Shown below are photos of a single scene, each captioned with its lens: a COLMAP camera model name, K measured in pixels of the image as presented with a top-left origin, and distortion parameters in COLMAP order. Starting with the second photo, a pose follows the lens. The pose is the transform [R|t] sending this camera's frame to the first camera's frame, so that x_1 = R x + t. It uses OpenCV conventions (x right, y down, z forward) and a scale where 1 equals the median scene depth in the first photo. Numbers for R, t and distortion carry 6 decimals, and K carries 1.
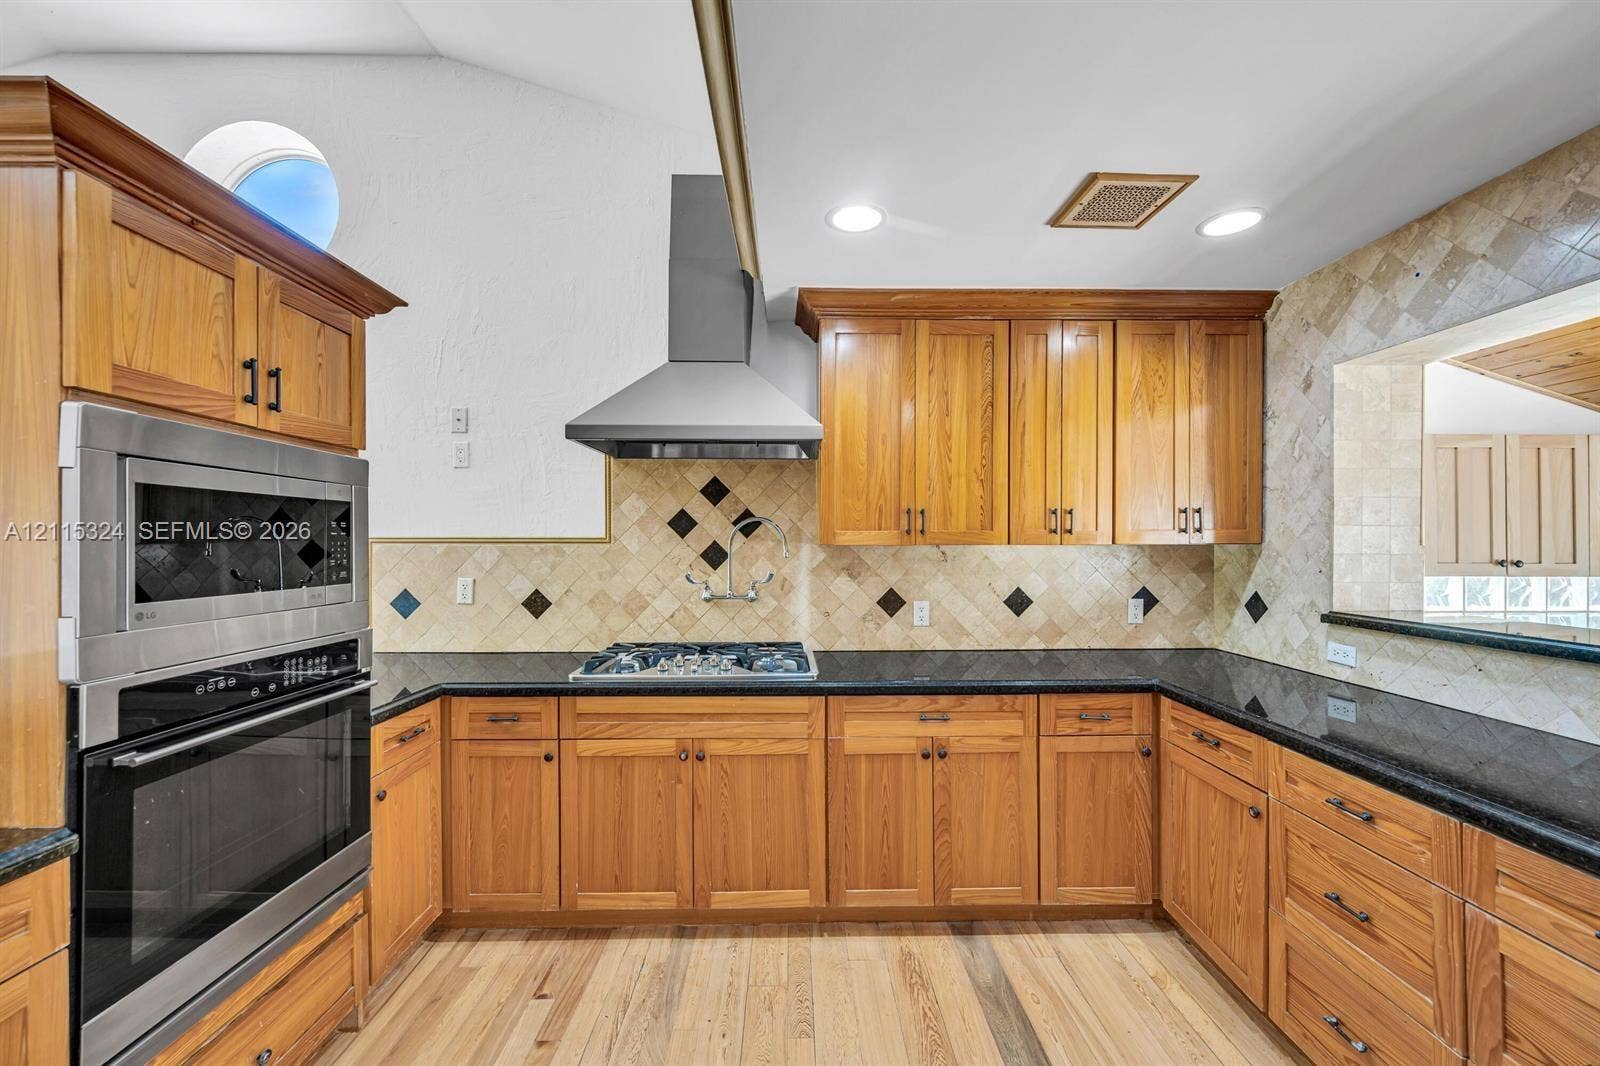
lens RADIAL K [[640.3, 0, 797.7], [0, 640.3, 543.5], [0, 0, 1]] dist [0.000525, 0.000268]
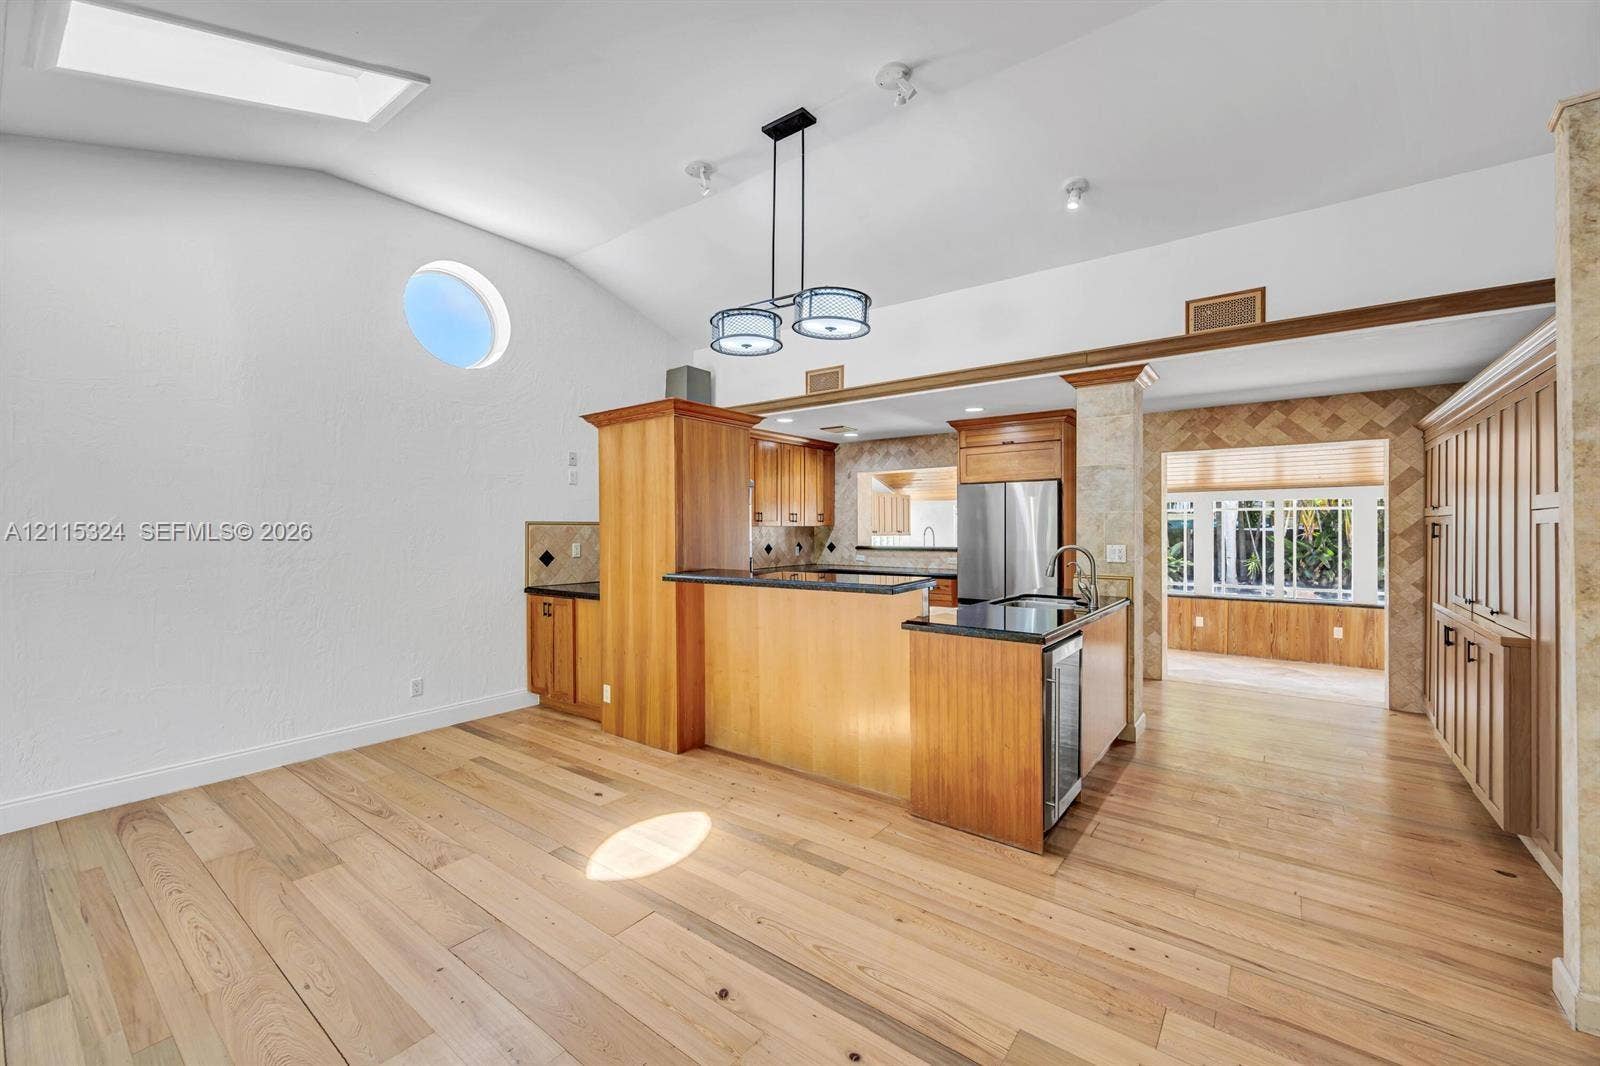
lens RADIAL K [[640.3, 0, 795.4], [0, 640.3, 527.7], [0, 0, 1]] dist [0.000525, 0.000268]
pose [[0.625996, 0.000387, 0.779826, -1.736109], [0.002661, 0.999993, -0.002632, 0.015963], [-0.779821, 0.003723, 0.625991, -0.741176]]
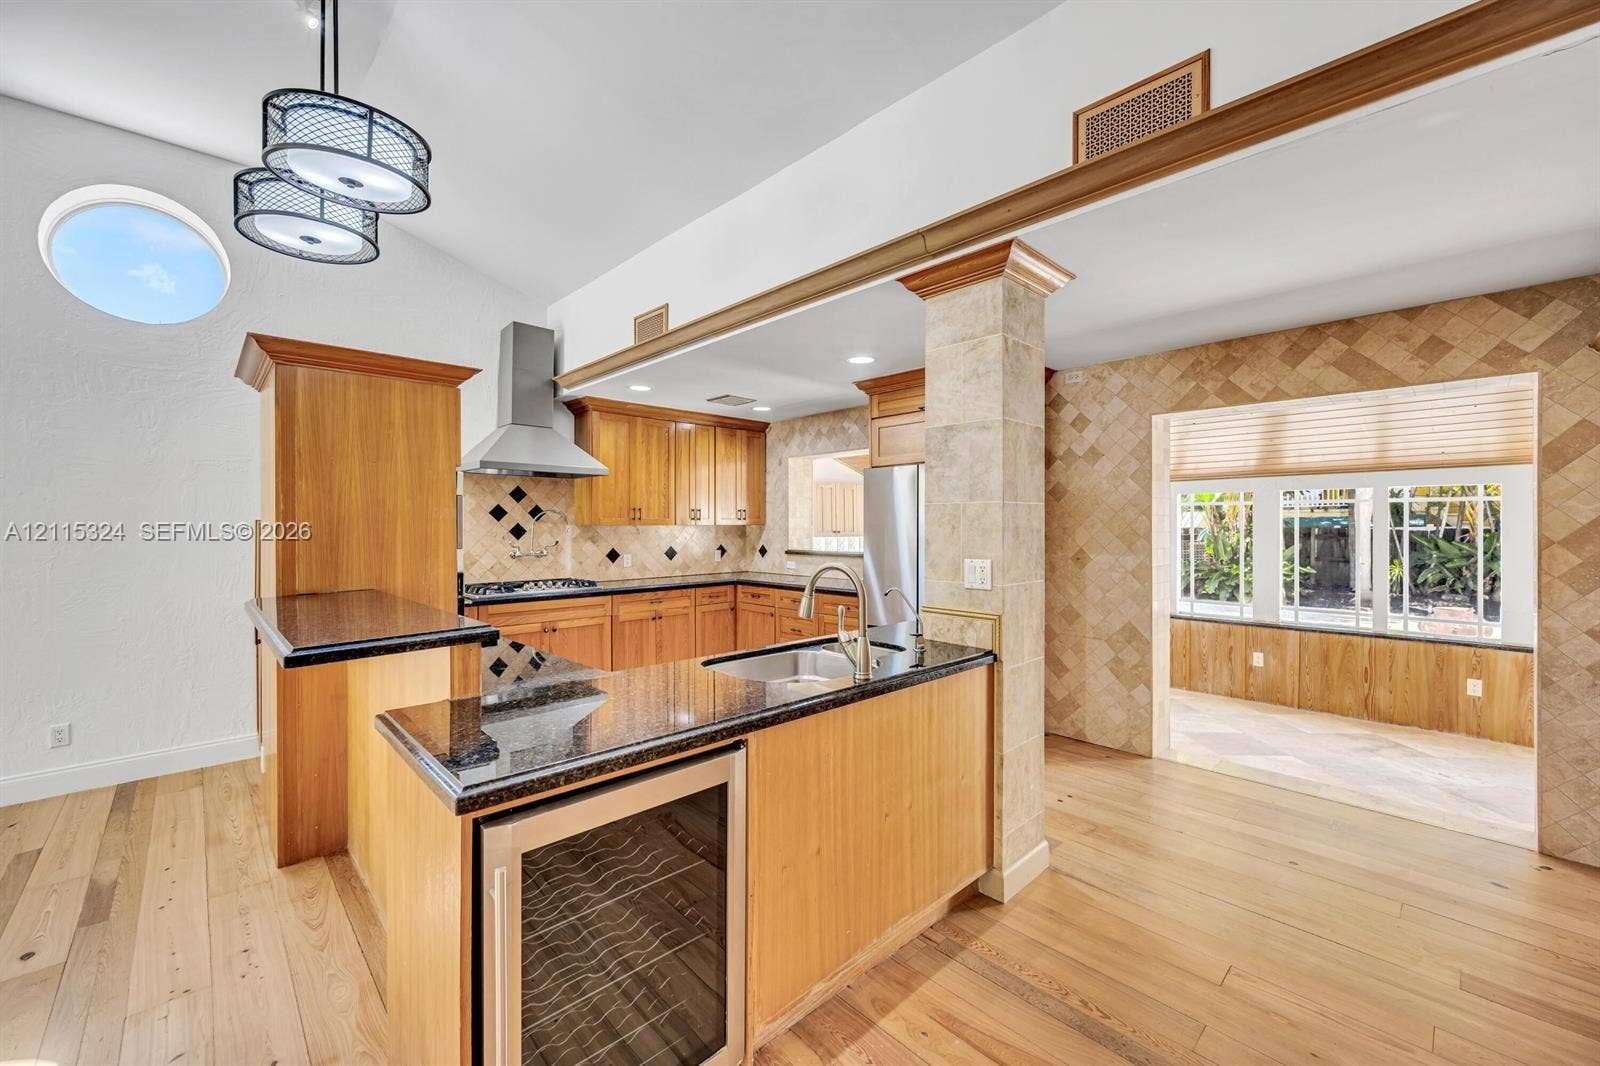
lens RADIAL K [[640.3, 0, 797.4], [0, 640.3, 525.2], [0, 0, 1]] dist [0.000525, 0.000268]
pose [[0.738411, 0.000499, 0.674350, -0.822294], [0.002167, 0.999993, -0.003113, 0.009651], [-0.674347, 0.003760, 0.738405, -0.875714]]
